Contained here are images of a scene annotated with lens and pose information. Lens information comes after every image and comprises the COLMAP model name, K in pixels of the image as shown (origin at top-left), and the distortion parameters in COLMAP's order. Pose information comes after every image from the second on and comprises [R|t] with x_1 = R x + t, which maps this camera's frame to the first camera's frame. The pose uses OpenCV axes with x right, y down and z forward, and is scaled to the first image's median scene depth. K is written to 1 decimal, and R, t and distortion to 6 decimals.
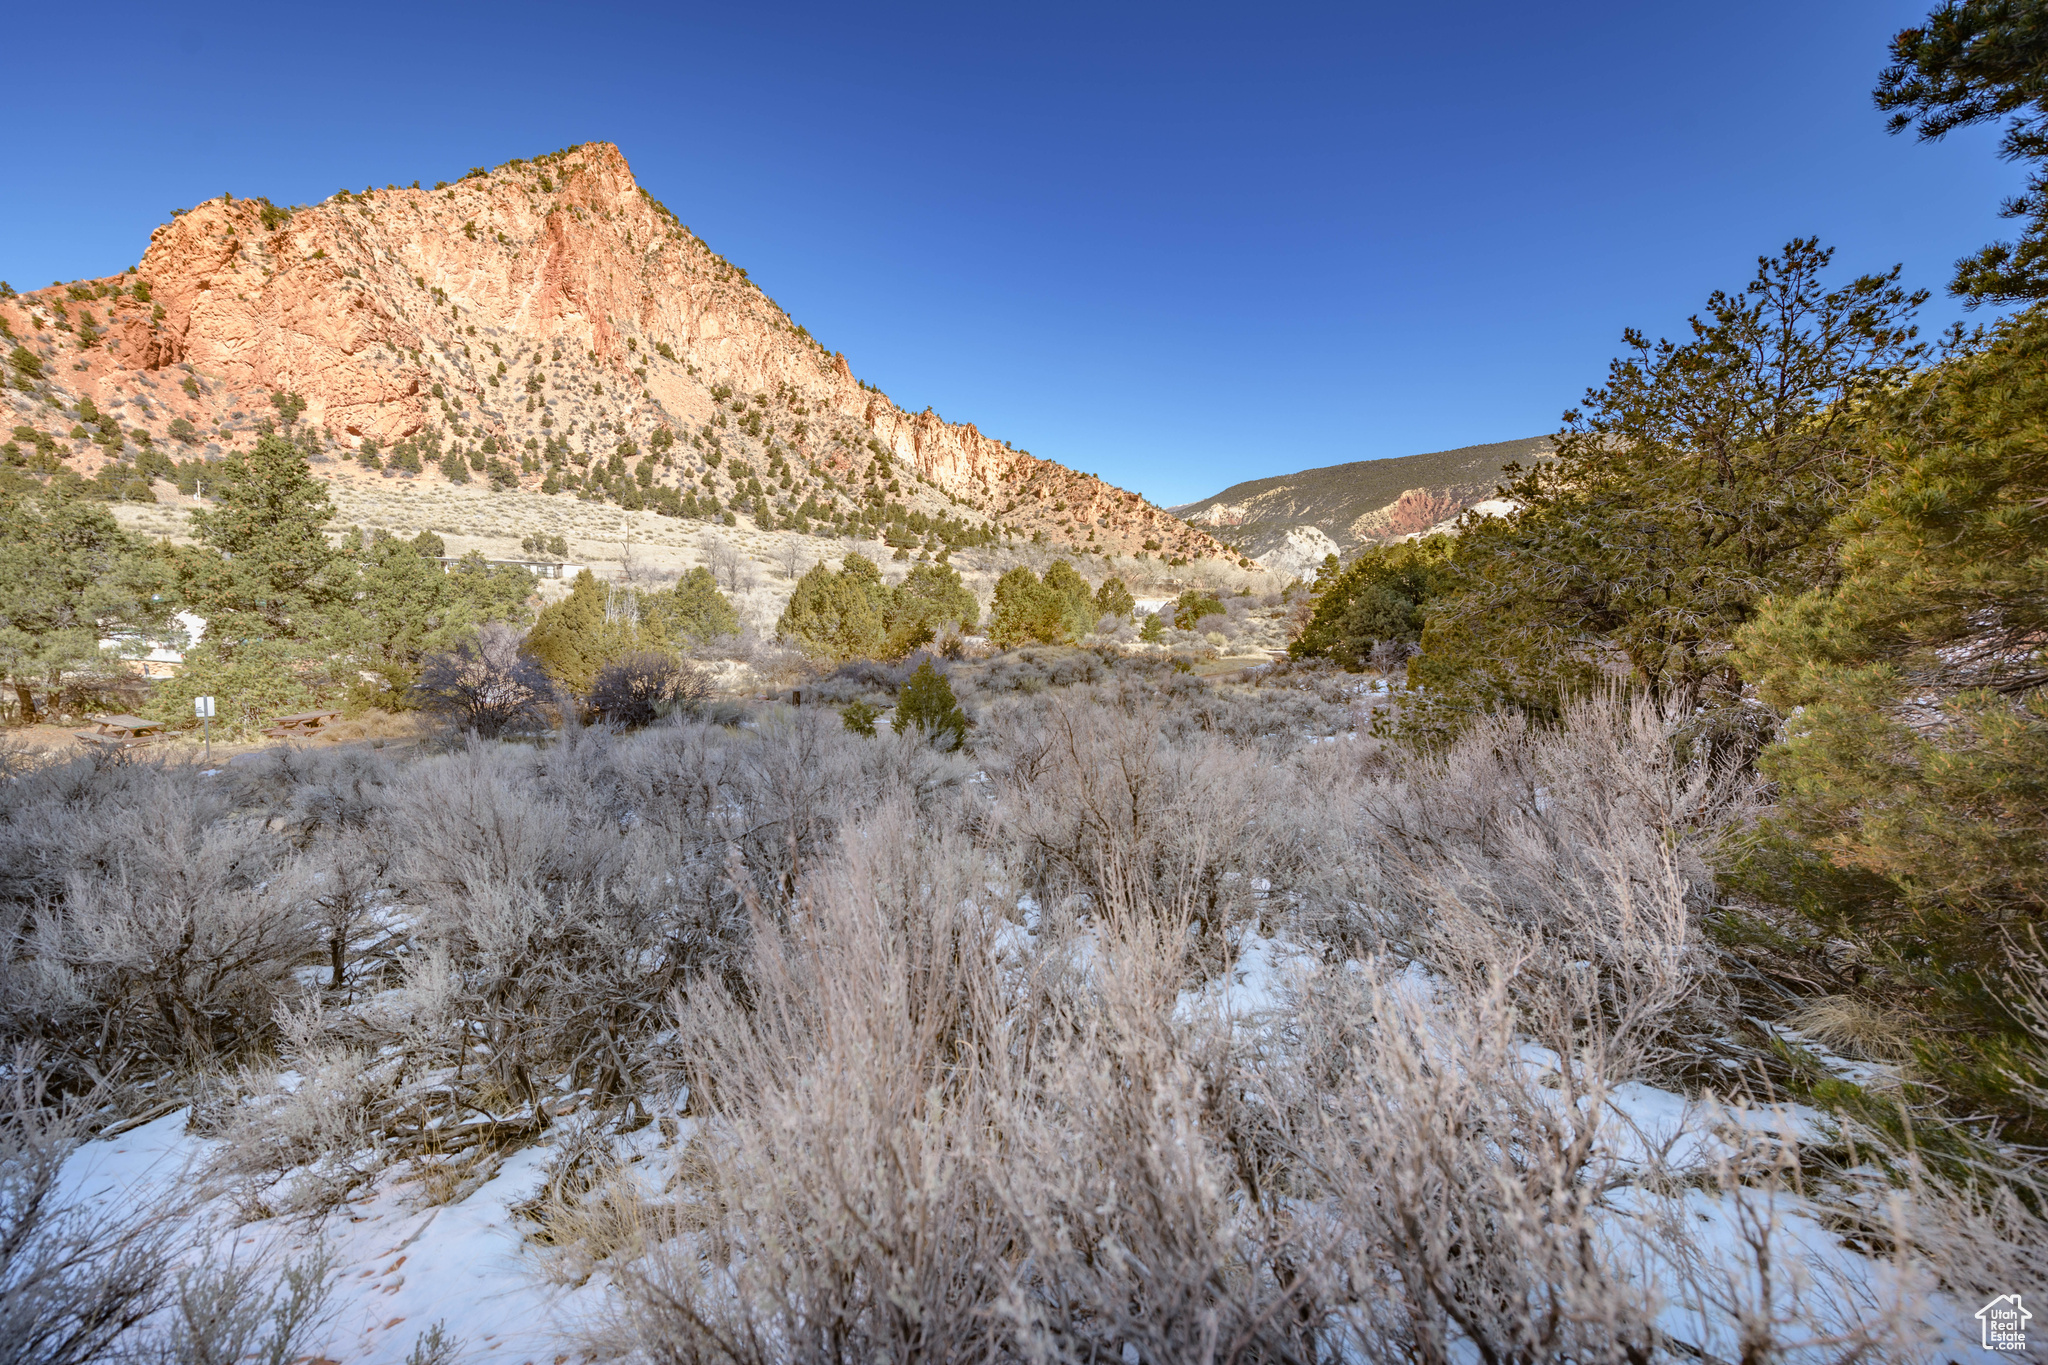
lens RADIAL K [[796.8, 0, 1021.9], [0, 796.8, 676.1], [0, 0, 1]] dist [0.013912, -0.004554]
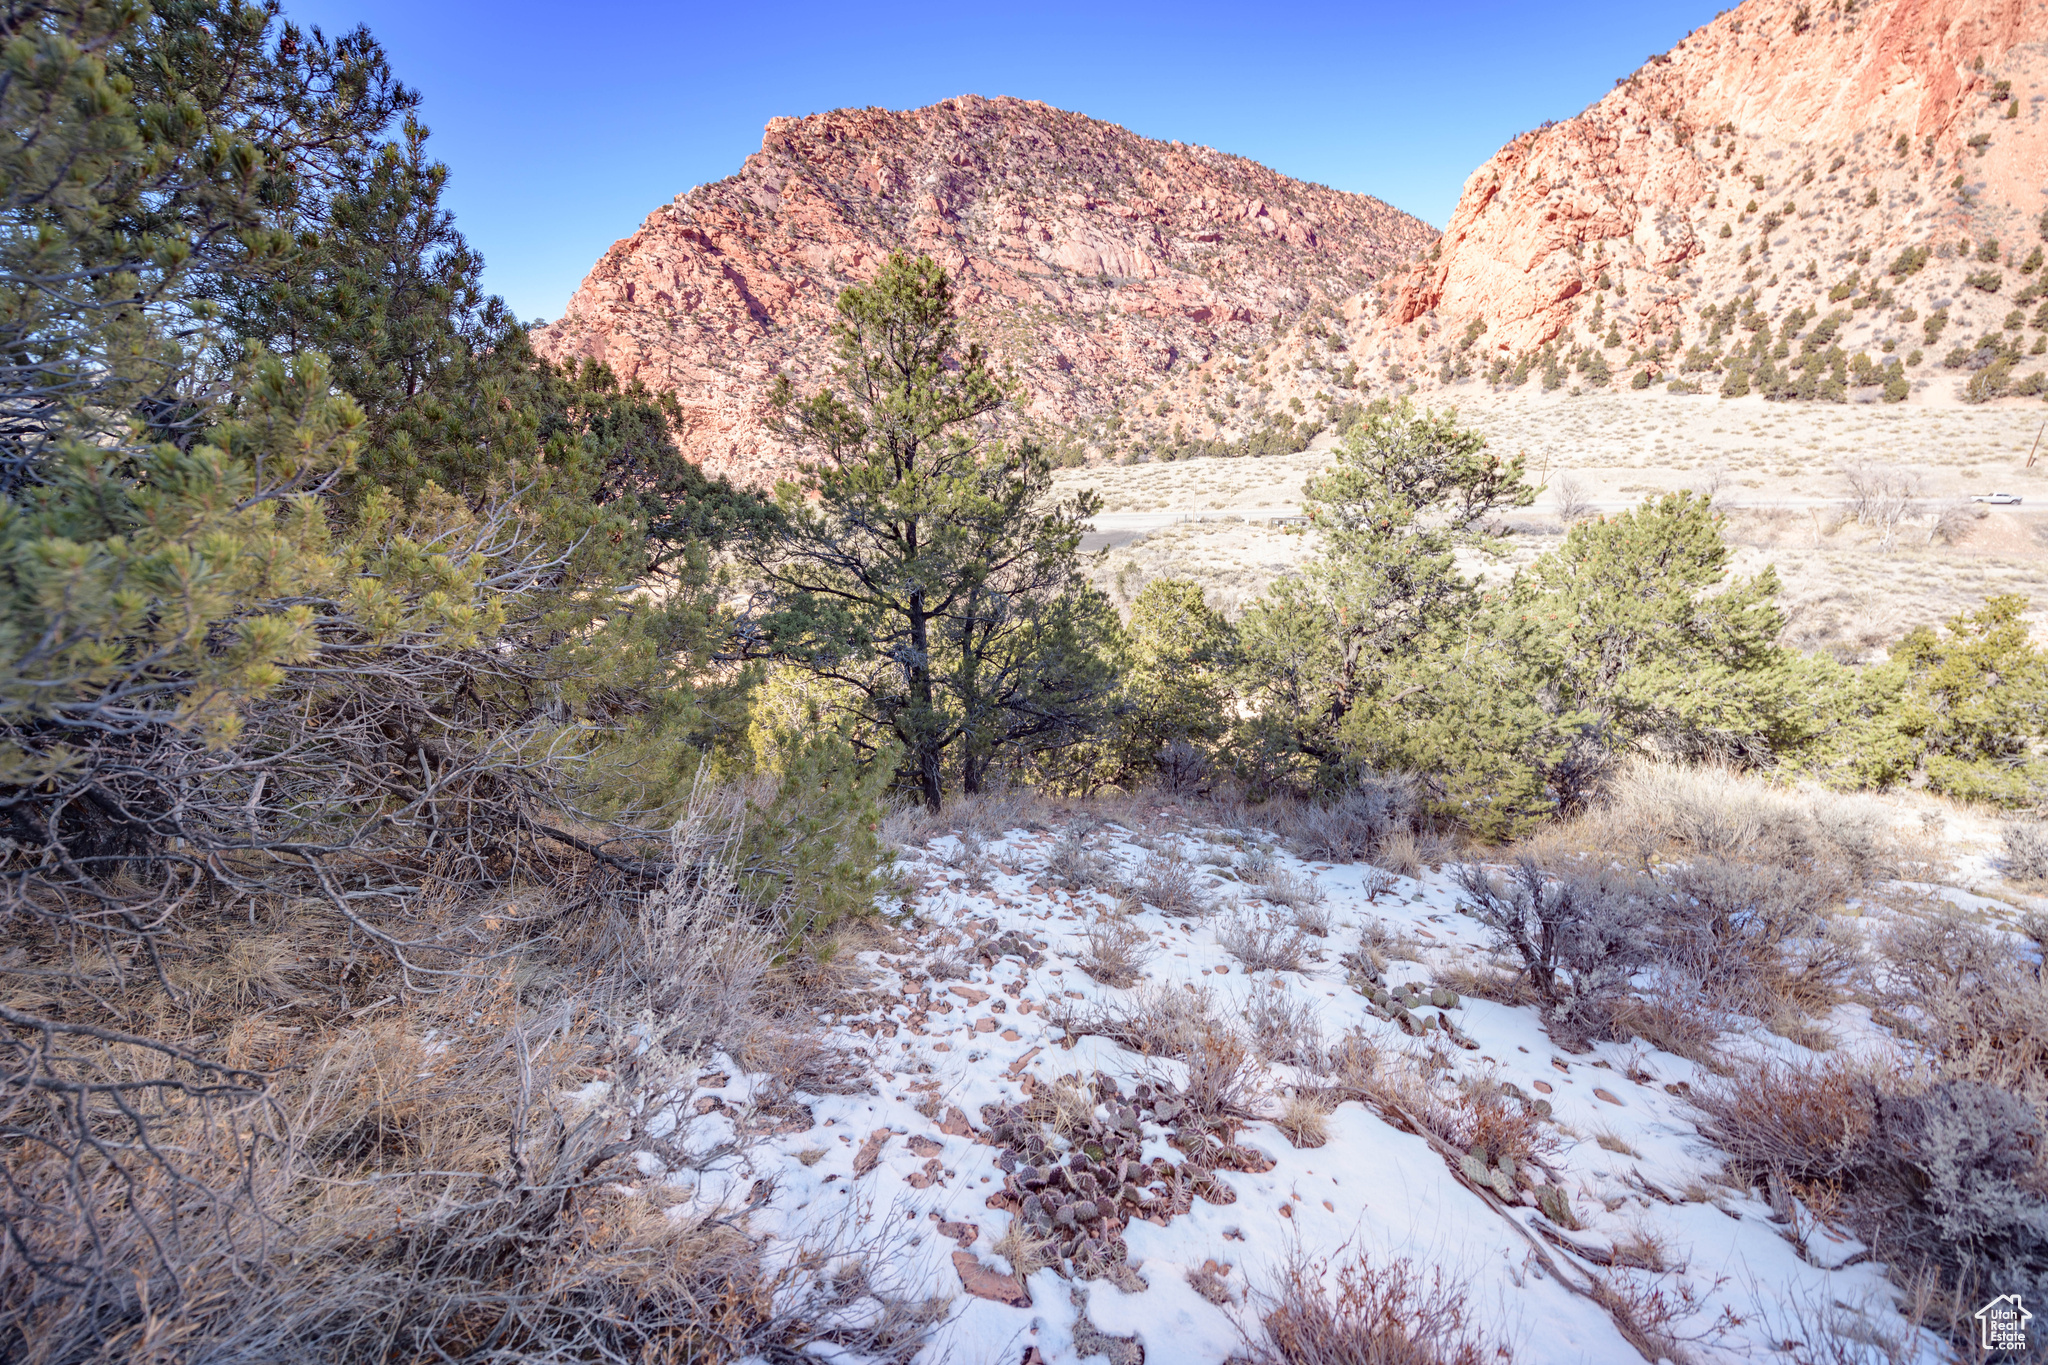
lens RADIAL K [[796.8, 0, 1017.4], [0, 796.8, 679.2], [0, 0, 1]] dist [0.013912, -0.004554]
pose [[0.093786, 0.270995, -0.958001, 0.209293], [-0.057183, 0.962120, 0.266563, -0.065599], [0.993949, 0.029781, 0.105730, 0.109023]]
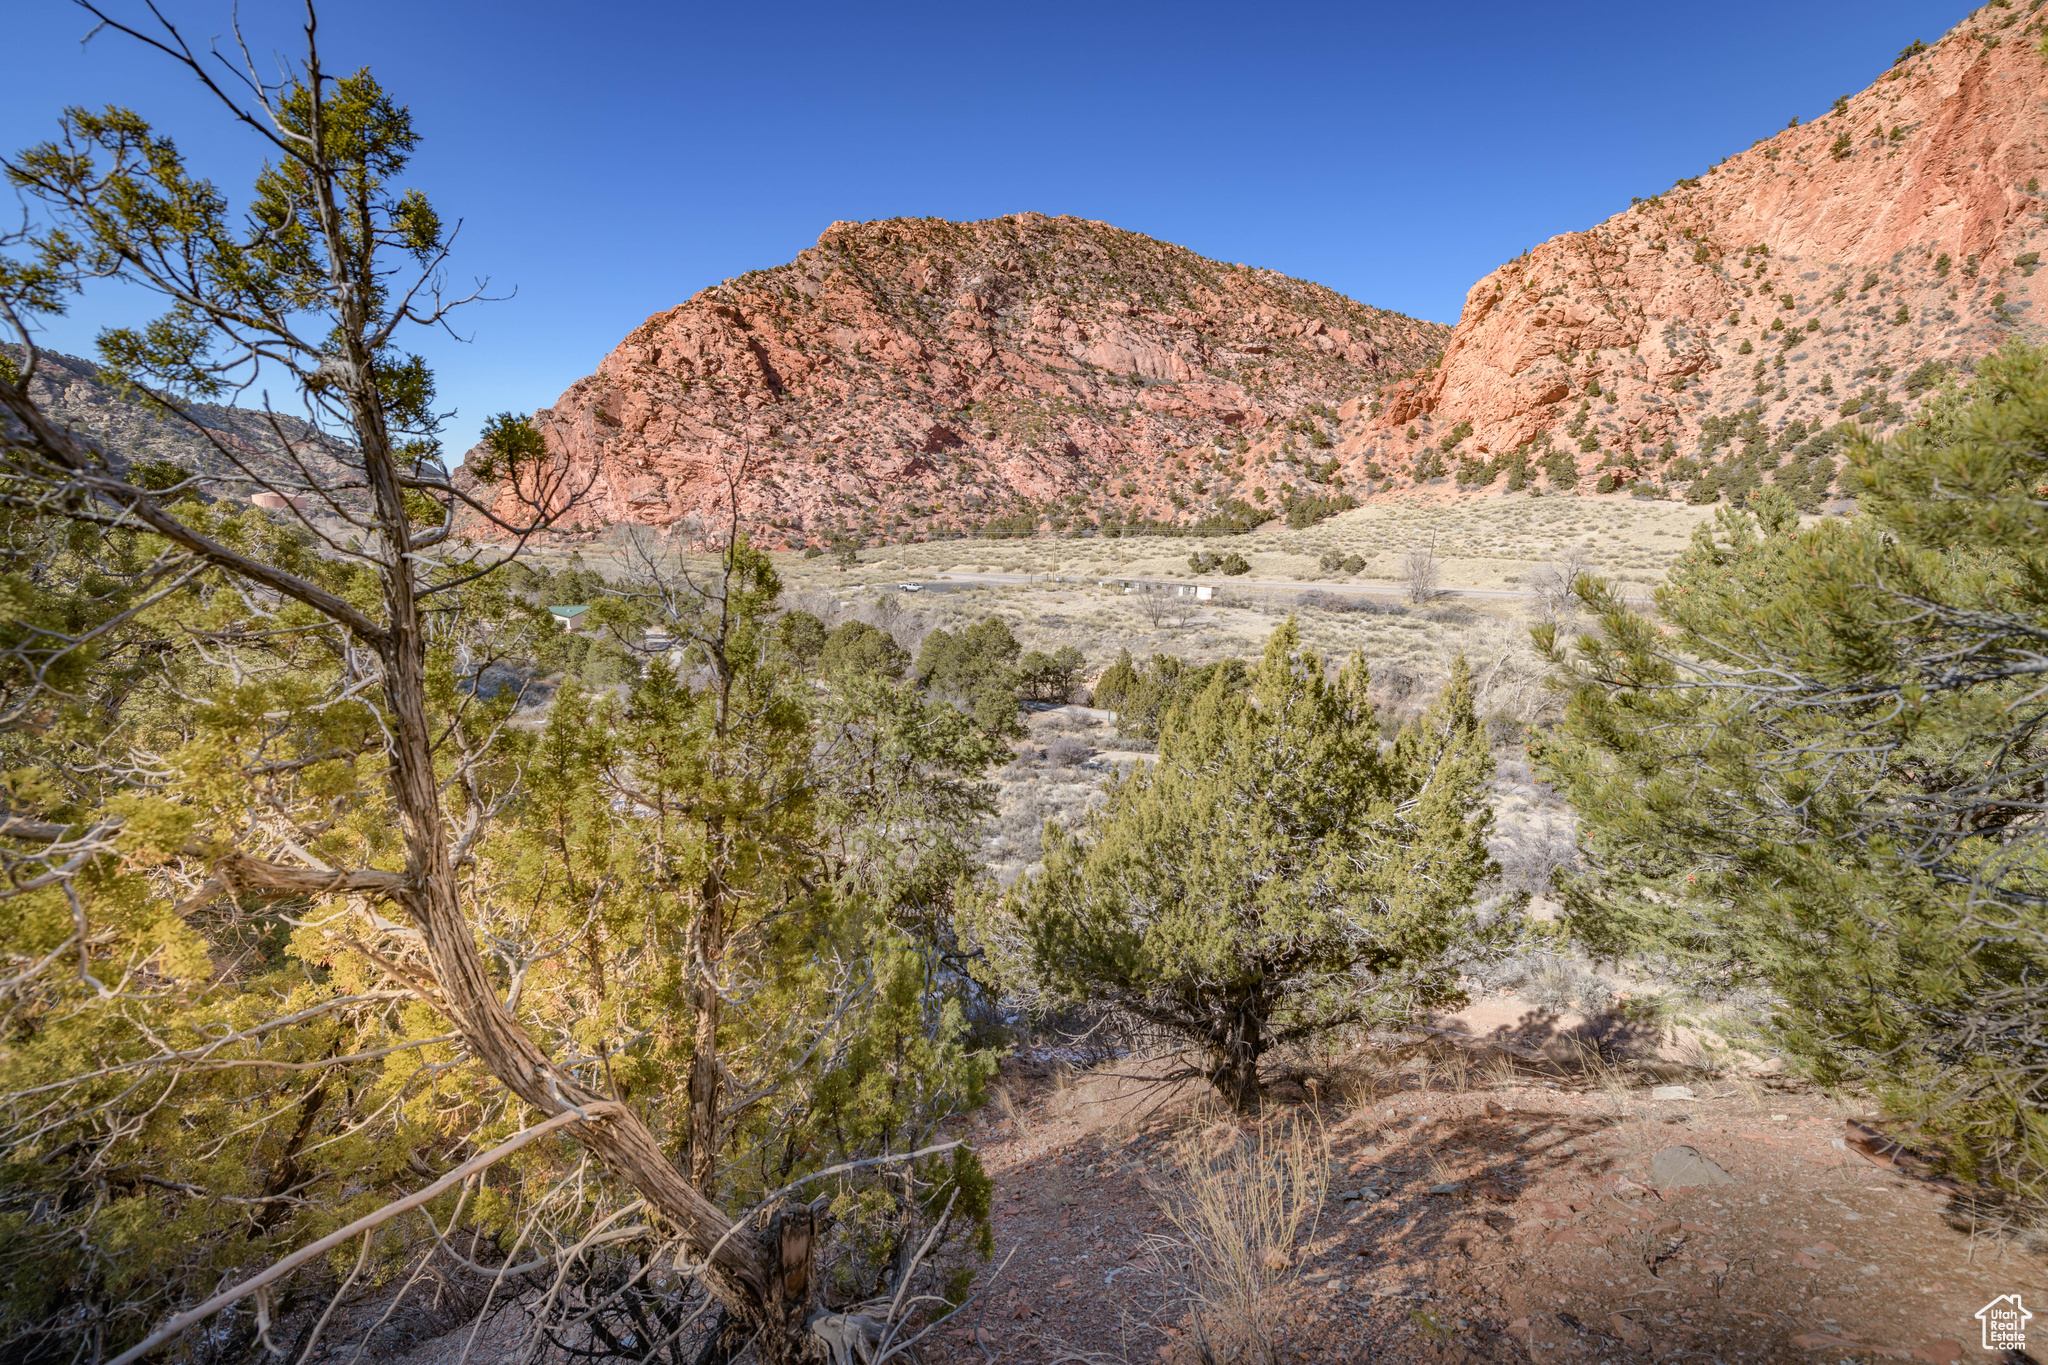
lens RADIAL K [[796.8, 0, 1020.0], [0, 796.8, 674.2], [0, 0, 1]] dist [0.013912, -0.004554]
pose [[-0.032359, 0.149677, -0.988205, 0.192046], [-0.134437, 0.979086, 0.152698, -0.050485], [0.990394, 0.137792, -0.011560, 0.250491]]
